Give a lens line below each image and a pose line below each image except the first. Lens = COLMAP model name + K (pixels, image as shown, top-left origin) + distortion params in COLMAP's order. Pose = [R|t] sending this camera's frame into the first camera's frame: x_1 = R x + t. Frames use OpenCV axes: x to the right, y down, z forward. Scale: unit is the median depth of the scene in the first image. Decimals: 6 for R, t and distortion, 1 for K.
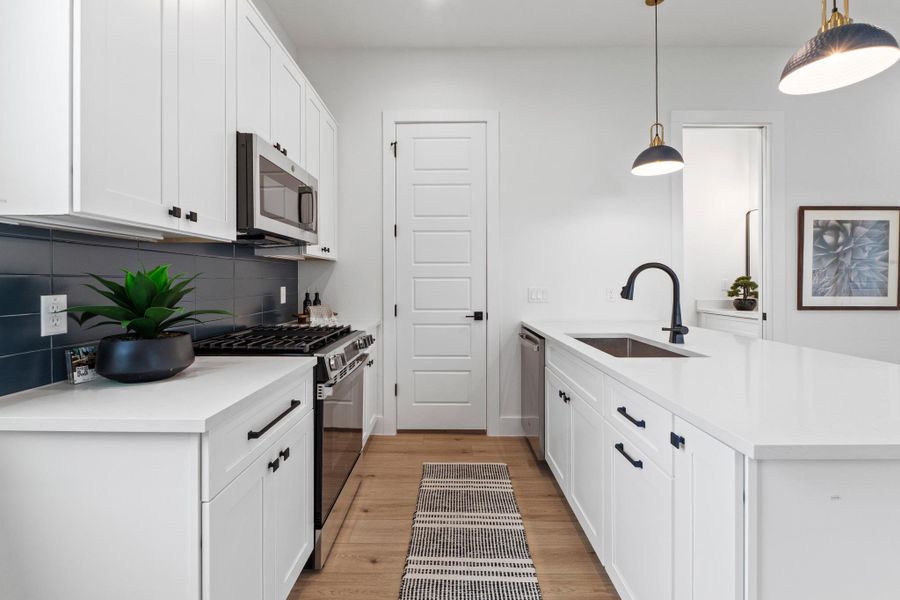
lens RADIAL K [[385.9, 0, 447.6], [0, 385.9, 282.2], [0, 0, 1]] dist [-0.003737, -0.001421]
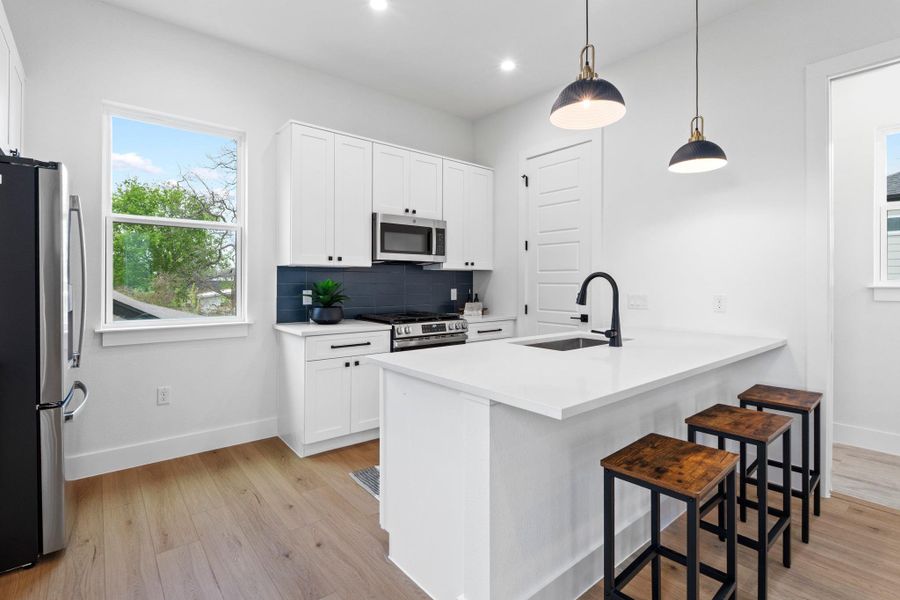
lens RADIAL K [[426.4, 0, 446.4], [0, 426.4, 278.8], [0, 0, 1]] dist [-0.002802, -0.000928]
pose [[0.638786, -0.003410, -0.769377, 0.771281], [-0.007721, 0.999911, -0.010842, -0.008879], [0.769346, 0.012866, 0.638703, -0.080062]]
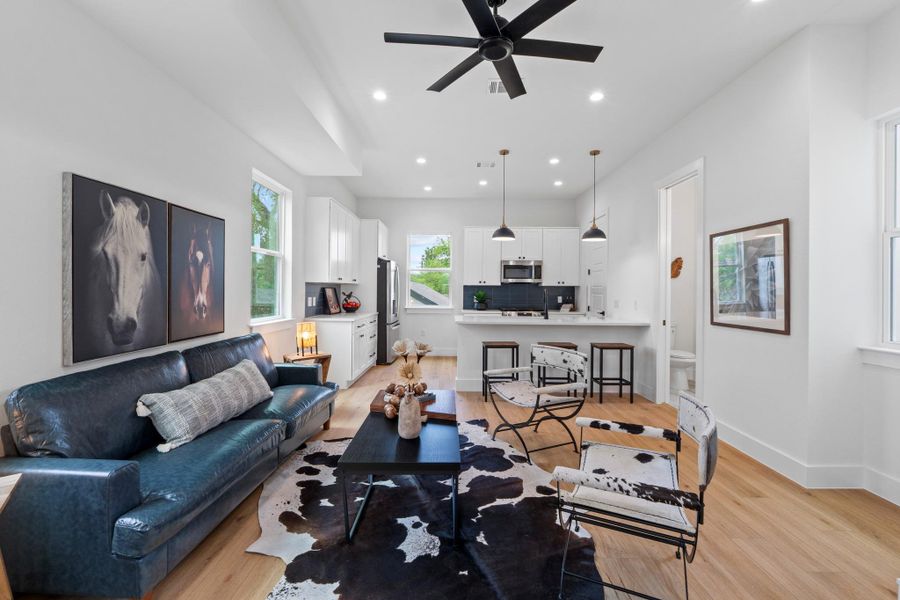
lens RADIAL K [[385.9, 0, 445.2], [0, 385.9, 288.6], [0, 0, 1]] dist [-0.003737, -0.001421]
pose [[-0.015589, -0.003870, -0.999871, 2.093094], [-0.013955, 0.999896, -0.003652, -0.020848], [0.999781, 0.013896, -0.015642, 0.223661]]
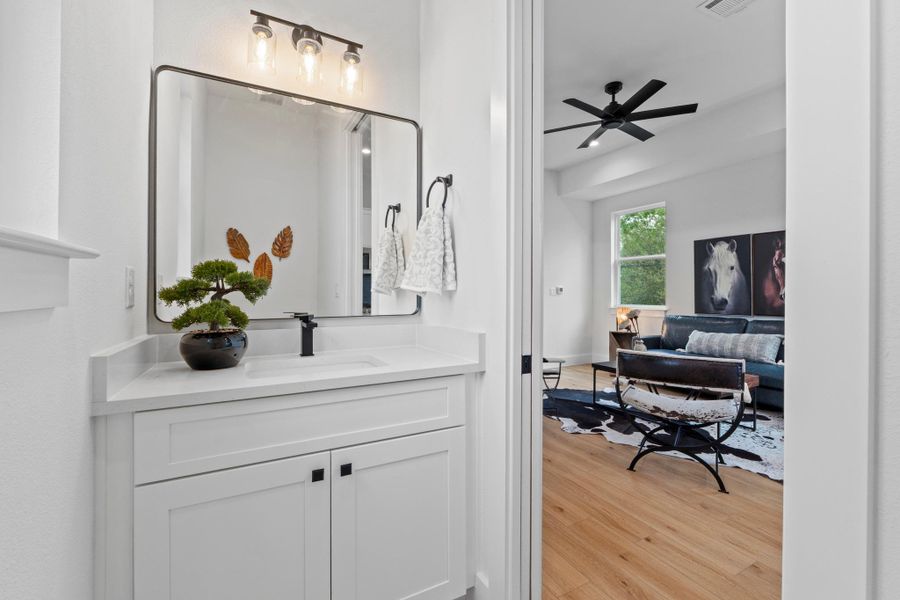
lens RADIAL K [[385.9, 0, 449.5], [0, 385.9, 293.1], [0, 0, 1]] dist [-0.003737, -0.001421]
pose [[-0.473397, -0.002323, 0.880846, 0.525753], [0.001936, 0.999991, 0.003677, 0.012697], [-0.880847, 0.003446, -0.473389, 1.299892]]
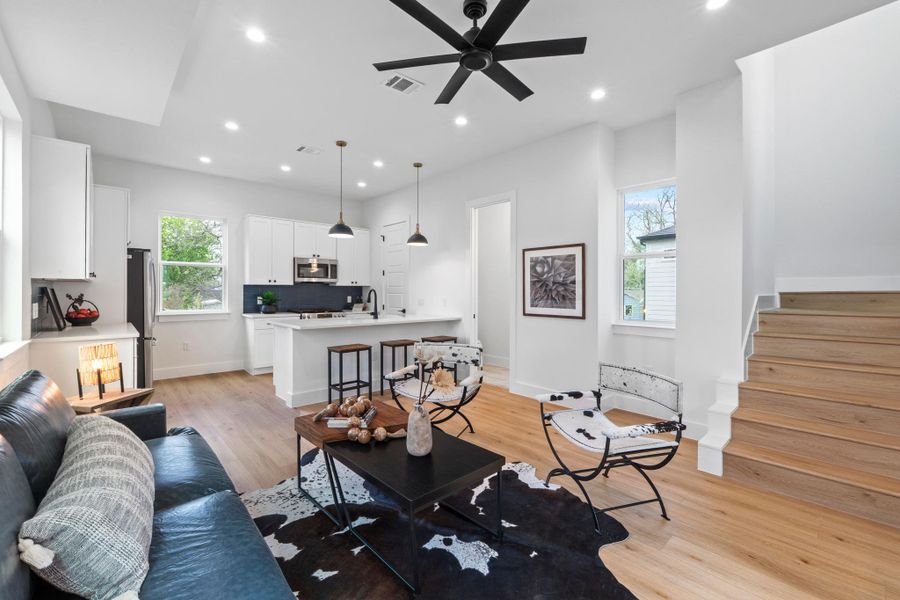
lens RADIAL K [[385.9, 0, 449.8], [0, 385.9, 290.9], [0, 0, 1]] dist [-0.003737, -0.001421]
pose [[0.672185, 0.001994, -0.740381, 1.882792], [-0.008388, 0.999953, -0.004923, -0.017784], [0.740336, 0.009520, 0.672170, -0.270513]]
